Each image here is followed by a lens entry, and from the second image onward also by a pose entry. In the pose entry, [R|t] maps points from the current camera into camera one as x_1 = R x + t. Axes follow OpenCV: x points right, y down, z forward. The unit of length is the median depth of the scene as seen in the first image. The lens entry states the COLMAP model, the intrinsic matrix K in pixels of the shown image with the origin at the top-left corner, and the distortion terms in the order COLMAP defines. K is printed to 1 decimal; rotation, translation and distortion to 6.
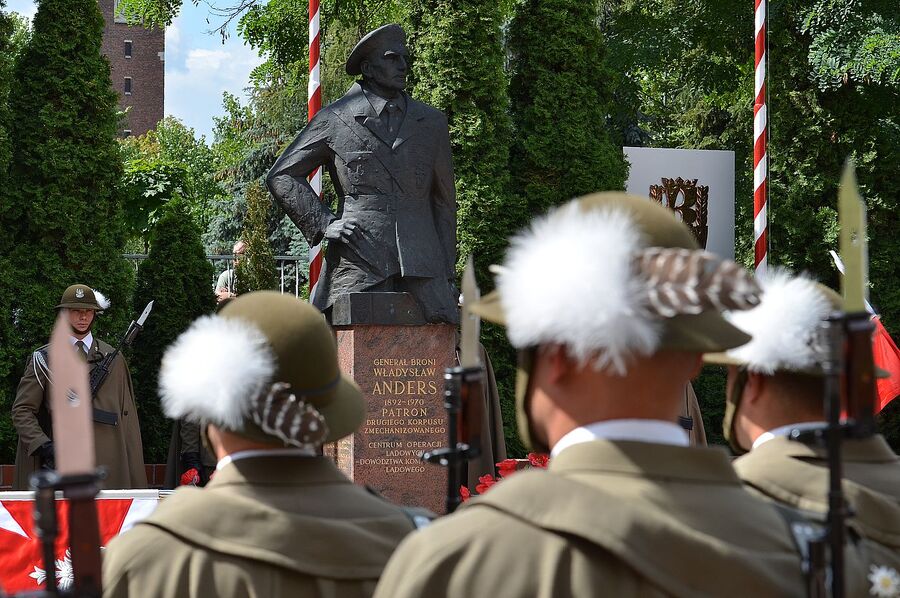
lens RADIAL K [[3131.2, 0, 450.0], [0, 3131.2, 299.0], [0, 0, 1]] dist [-0.012683, -0.194140]
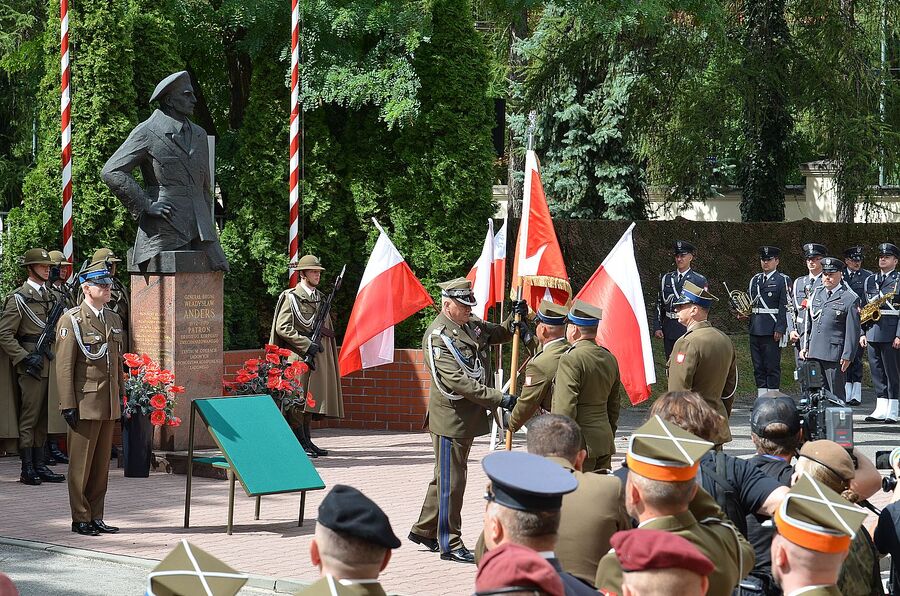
lens RADIAL K [[3044.2, 0, 450.0], [0, 3044.2, 298.0], [0, 0, 1]] dist [0.168713, -2.339817]
pose [[0.859525, -0.007190, 0.511043, -0.662424], [-0.020542, 0.998607, 0.048599, -0.053354], [-0.510681, -0.052270, 0.858180, -0.329135]]
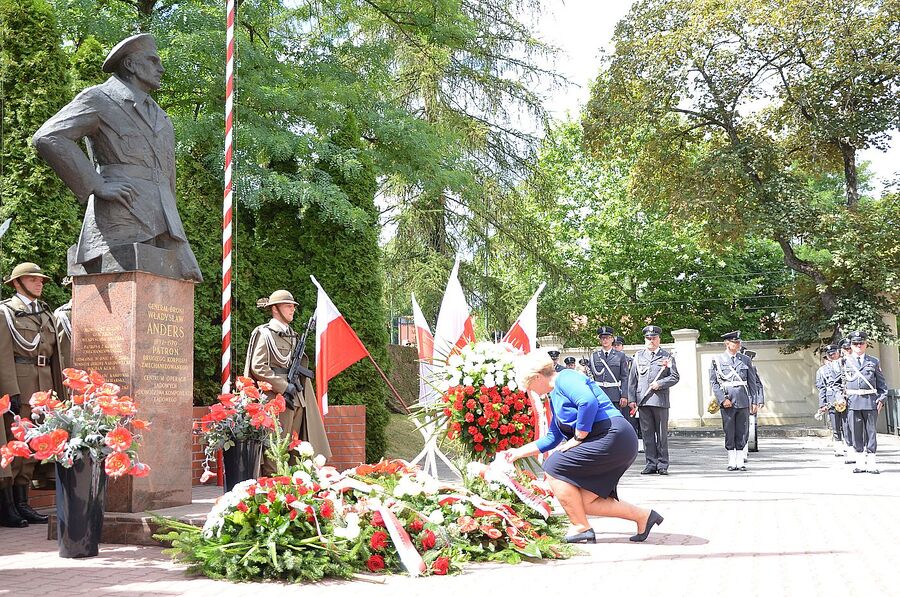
lens RADIAL K [[902.5, 0, 451.0], [0, 902.5, 324.8], [0, 0, 1]] dist [-0.078500, 0.194313]
pose [[0.659057, 0.065787, 0.749210, -0.196392], [-0.003188, 0.996402, -0.084688, 0.054340], [-0.752086, 0.053426, 0.656896, 0.693502]]
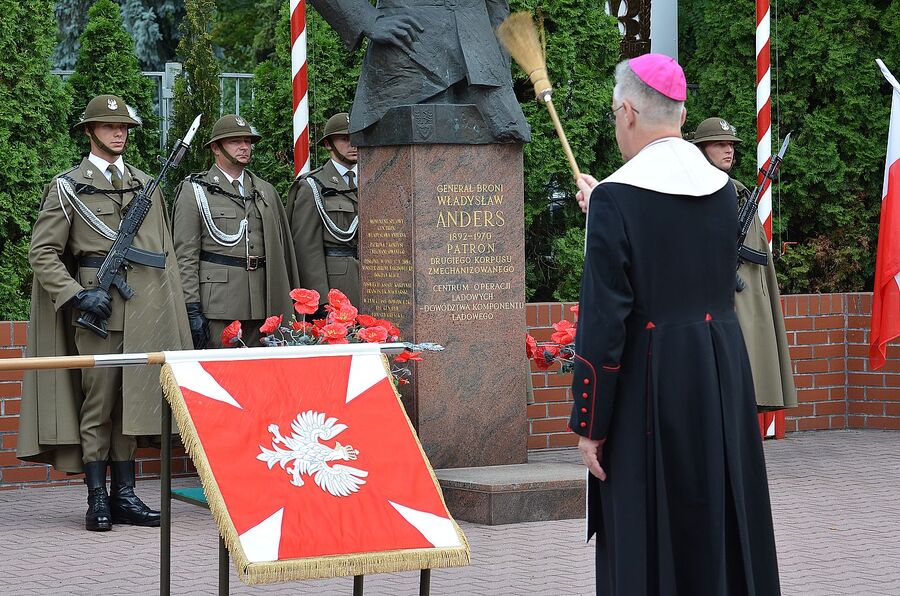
lens RADIAL K [[3044.2, 0, 450.0], [0, 3044.2, 298.0], [0, 0, 1]] dist [0.168713, -2.339817]
pose [[0.979607, -0.019759, 0.199950, -0.181834], [0.010964, 0.998927, 0.044998, 0.012751], [-0.200625, -0.041888, 0.978772, 0.204280]]
